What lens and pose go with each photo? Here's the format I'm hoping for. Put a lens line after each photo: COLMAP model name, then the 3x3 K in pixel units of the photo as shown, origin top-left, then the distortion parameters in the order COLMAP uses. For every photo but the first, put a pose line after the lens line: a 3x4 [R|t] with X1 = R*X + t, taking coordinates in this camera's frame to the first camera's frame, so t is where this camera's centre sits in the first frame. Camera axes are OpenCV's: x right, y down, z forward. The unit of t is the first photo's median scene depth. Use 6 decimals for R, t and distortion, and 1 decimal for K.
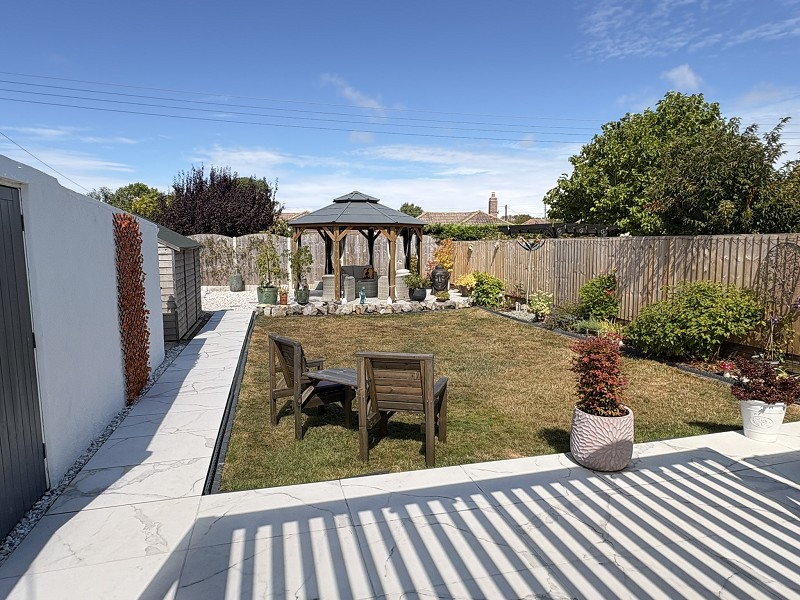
lens RADIAL K [[487.7, 0, 401.1], [0, 487.7, 303.4], [0, 0, 1]] dist [-0.006982, 0.001778]
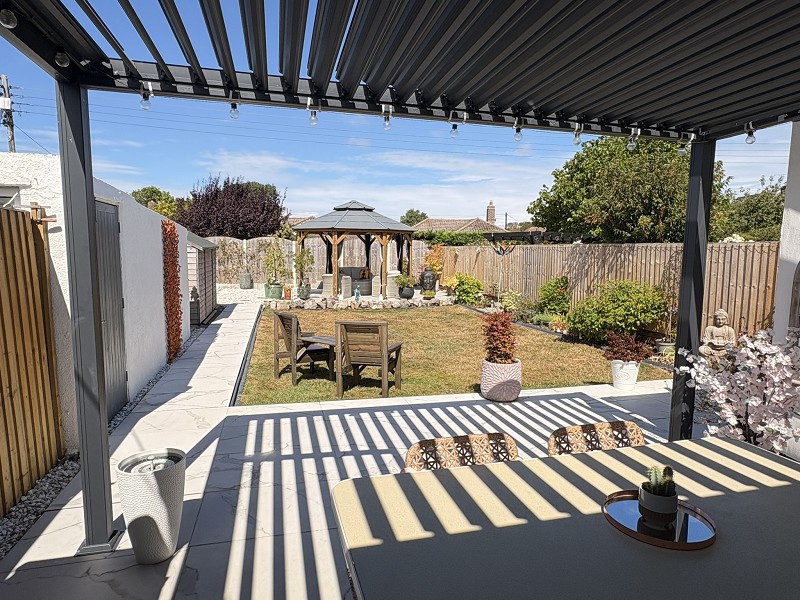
lens RADIAL K [[487.7, 0, 399.8], [0, 487.7, 299.2], [0, 0, 1]] dist [-0.006982, 0.001778]
pose [[0.999775, 0.016595, -0.013189, 0.066787], [-0.016842, 0.999680, -0.018861, 0.035417], [0.012872, 0.019079, 0.999735, -0.246810]]
